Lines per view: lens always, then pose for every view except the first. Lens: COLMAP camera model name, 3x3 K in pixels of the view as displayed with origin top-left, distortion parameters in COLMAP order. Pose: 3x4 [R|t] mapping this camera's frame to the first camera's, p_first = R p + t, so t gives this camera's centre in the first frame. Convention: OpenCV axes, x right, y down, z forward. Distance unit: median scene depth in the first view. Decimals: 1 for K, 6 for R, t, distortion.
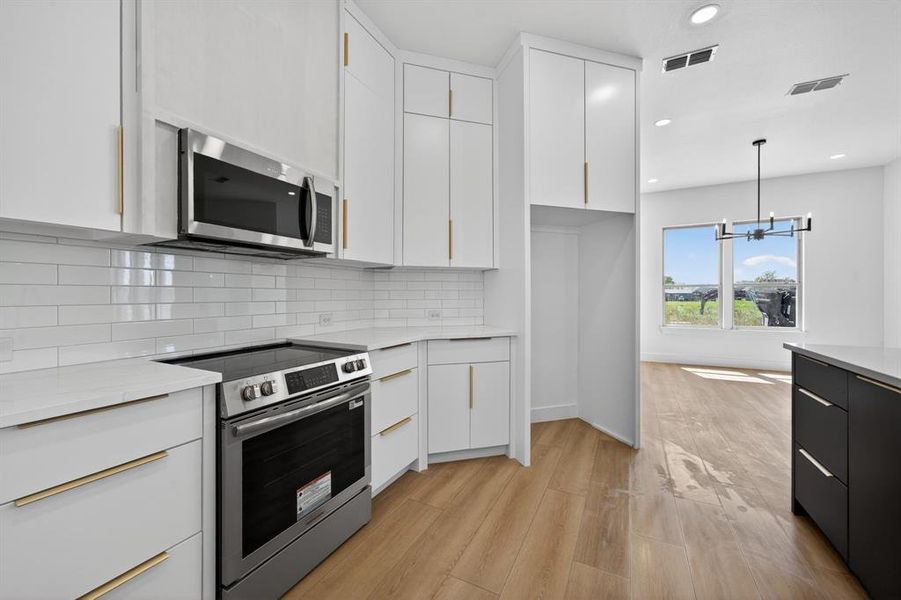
lens RADIAL K [[354.1, 0, 444.1], [0, 354.1, 297.2], [0, 0, 1]] dist [0.000400, 0.000304]
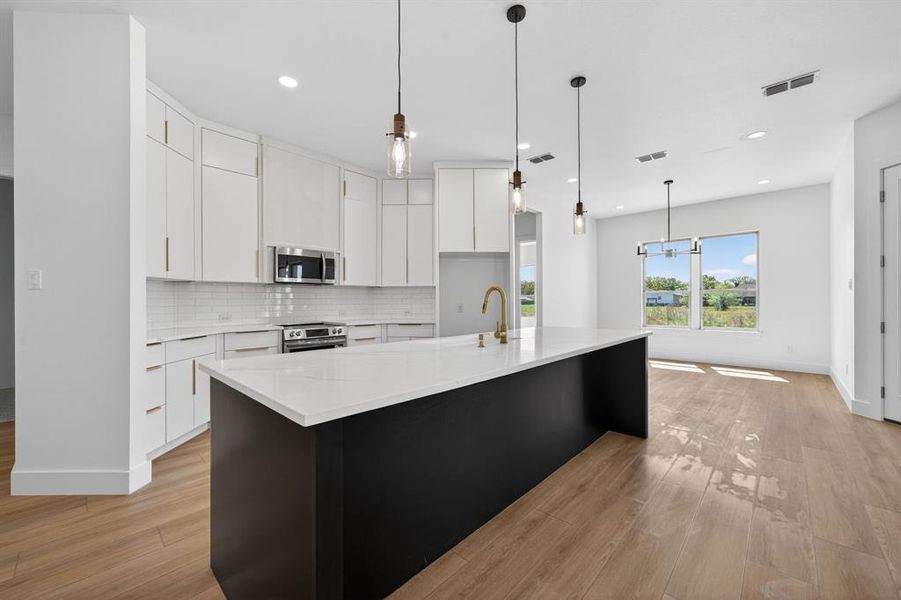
lens RADIAL K [[361.9, 0, 445.0], [0, 361.9, 301.7], [0, 0, 1]] dist [-0.001097, 0.000090]
pose [[0.962368, -0.003178, -0.271732, 0.771534], [0.002470, 0.999993, -0.002947, 0.002151], [0.271739, 0.002164, 0.962369, -0.811543]]
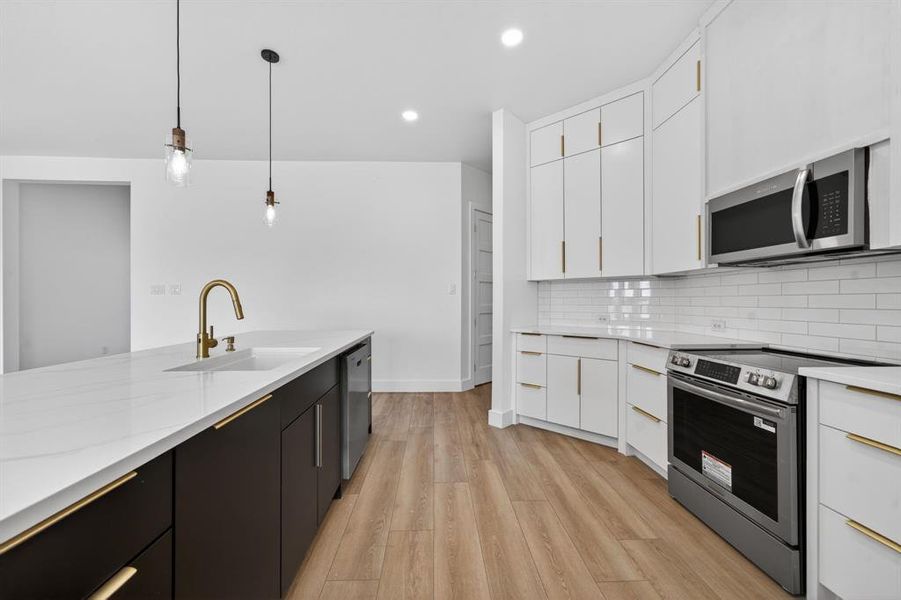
lens RADIAL K [[361.9, 0, 445.0], [0, 361.9, 301.7], [0, 0, 1]] dist [-0.001097, 0.000090]
pose [[-0.868680, -0.002797, -0.495365, 0.612684], [-0.006508, 0.999962, 0.005766, -0.003360], [0.495330, 0.008233, -0.868666, 0.959602]]
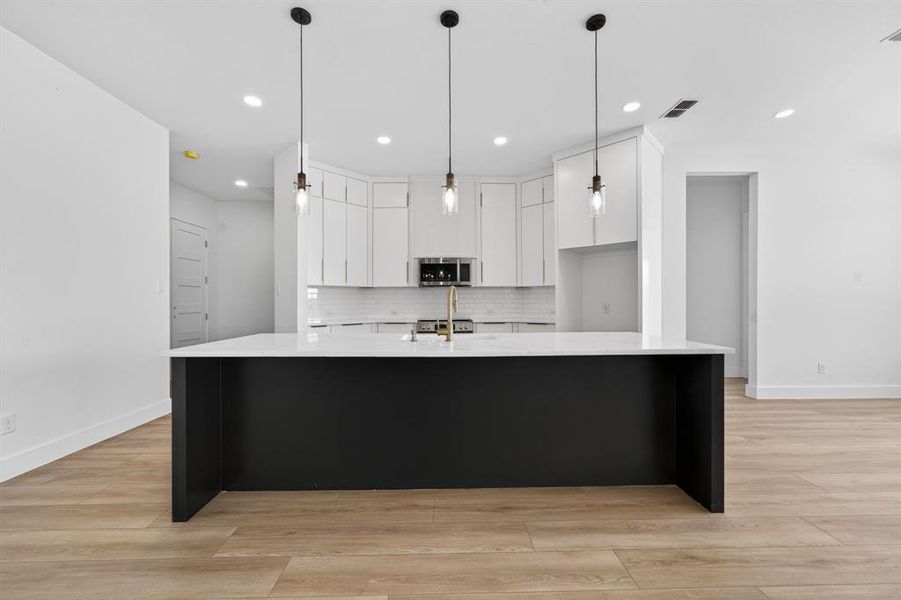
lens RADIAL K [[361.9, 0, 445.0], [0, 361.9, 301.7], [0, 0, 1]] dist [-0.001097, 0.000090]
pose [[0.476027, 0.000675, -0.879430, 1.514243], [-0.004586, 0.999988, -0.001714, 0.004598], [0.879418, 0.004849, 0.476025, -0.342161]]
